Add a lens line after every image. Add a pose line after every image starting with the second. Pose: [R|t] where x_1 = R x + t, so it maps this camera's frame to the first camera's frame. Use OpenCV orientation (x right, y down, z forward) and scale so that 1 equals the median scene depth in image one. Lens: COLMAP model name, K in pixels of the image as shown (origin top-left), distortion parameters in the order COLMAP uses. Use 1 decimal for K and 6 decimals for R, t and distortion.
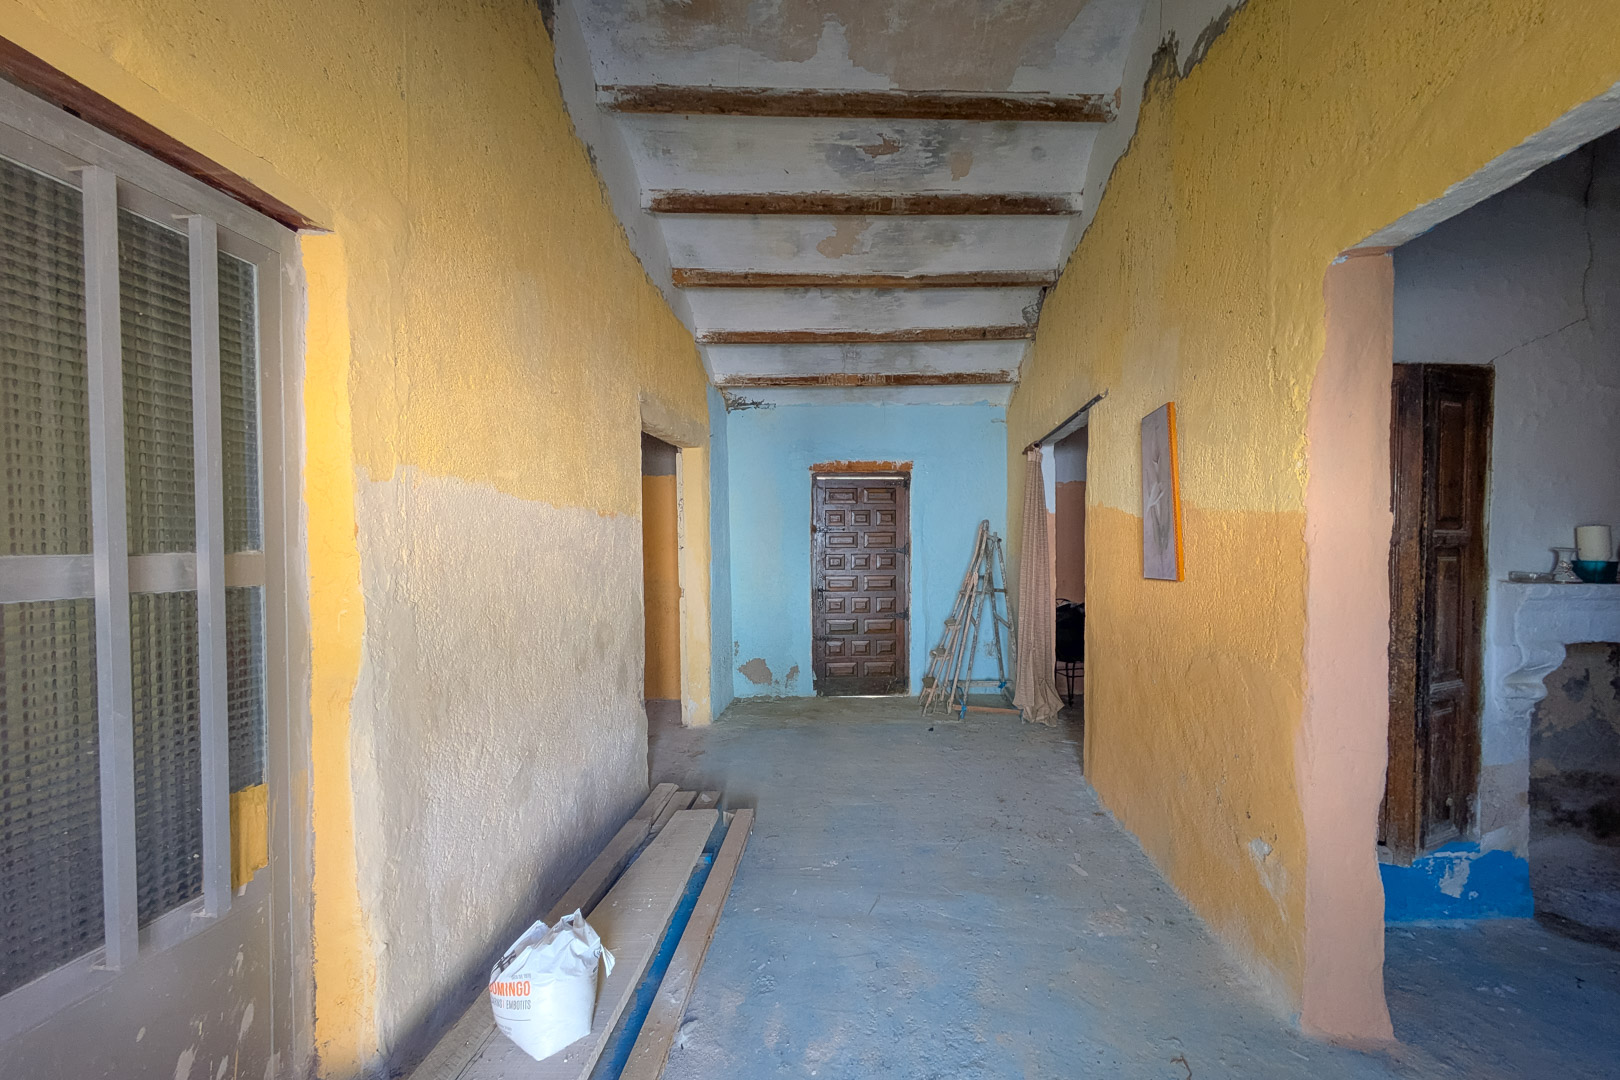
lens RADIAL K [[649.2, 0, 810.5], [0, 649.2, 560.9], [0, 0, 1]] dist [0.000873, 0.000821]
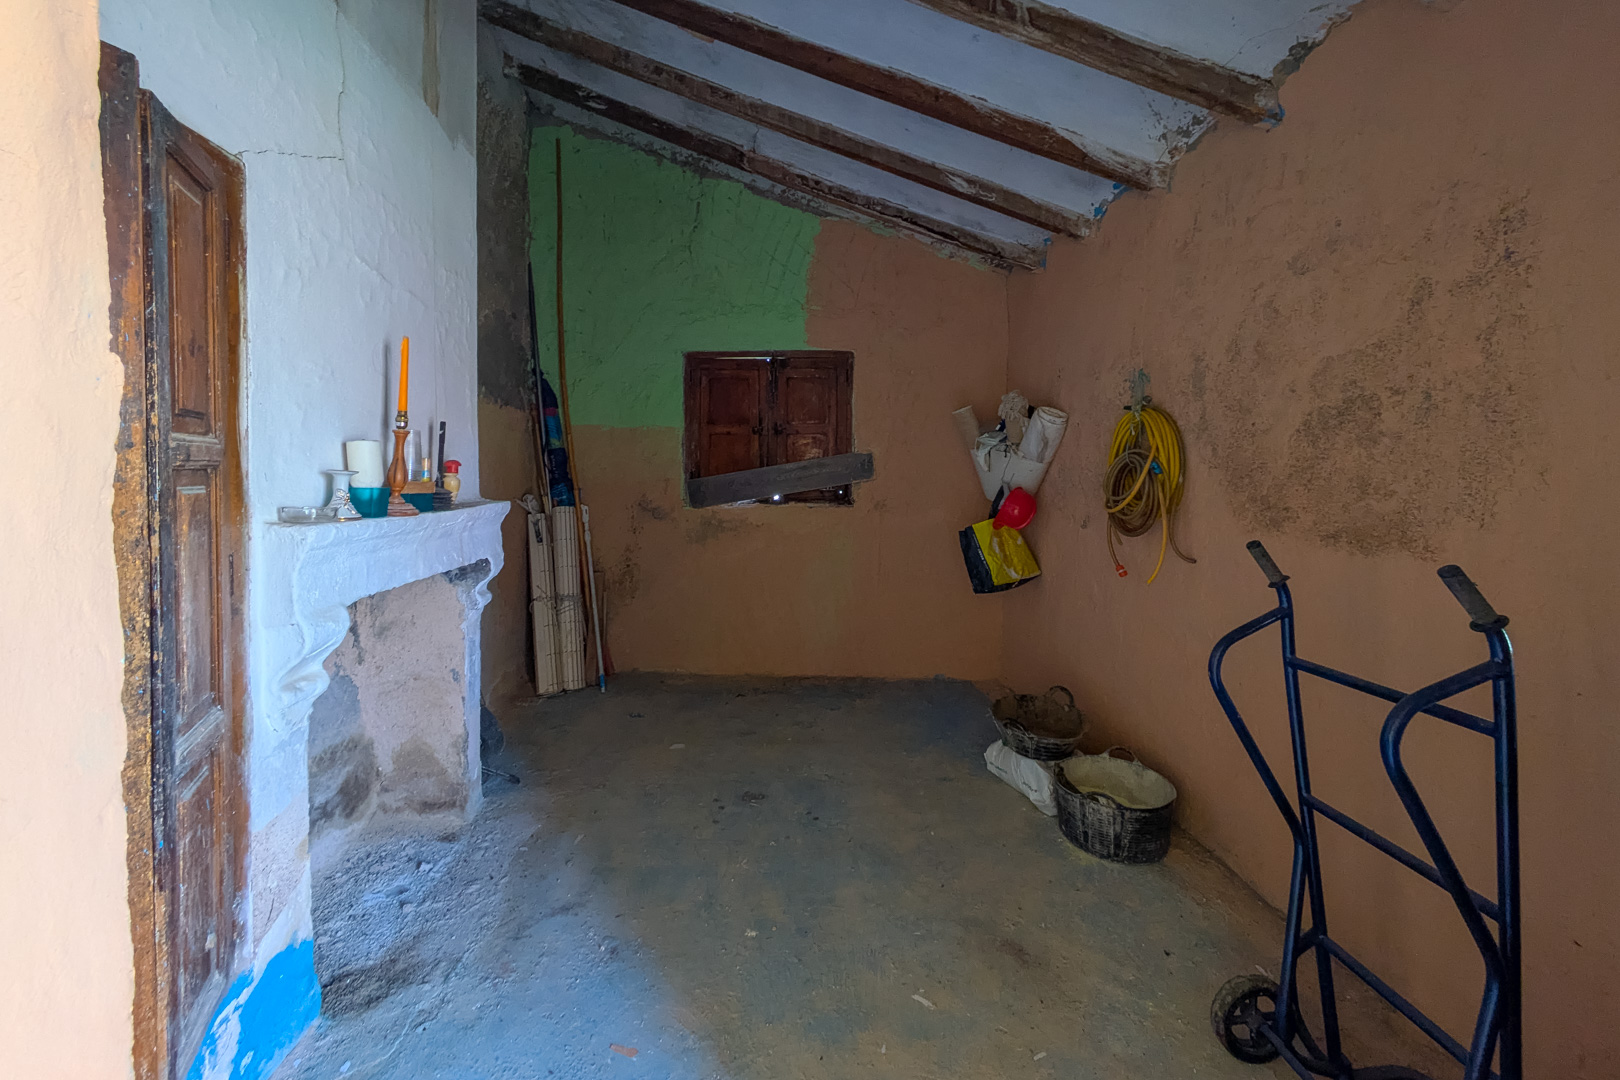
lens RADIAL K [[655.0, 0, 810.2], [0, 655.0, 485.5], [0, 0, 1]] dist [0.005130, 0.000620]
pose [[-0.037574, -0.020460, 0.999084, 0.426532], [0.023059, 0.999506, 0.021336, -0.006557], [-0.999028, 0.023840, -0.037084, 0.516124]]
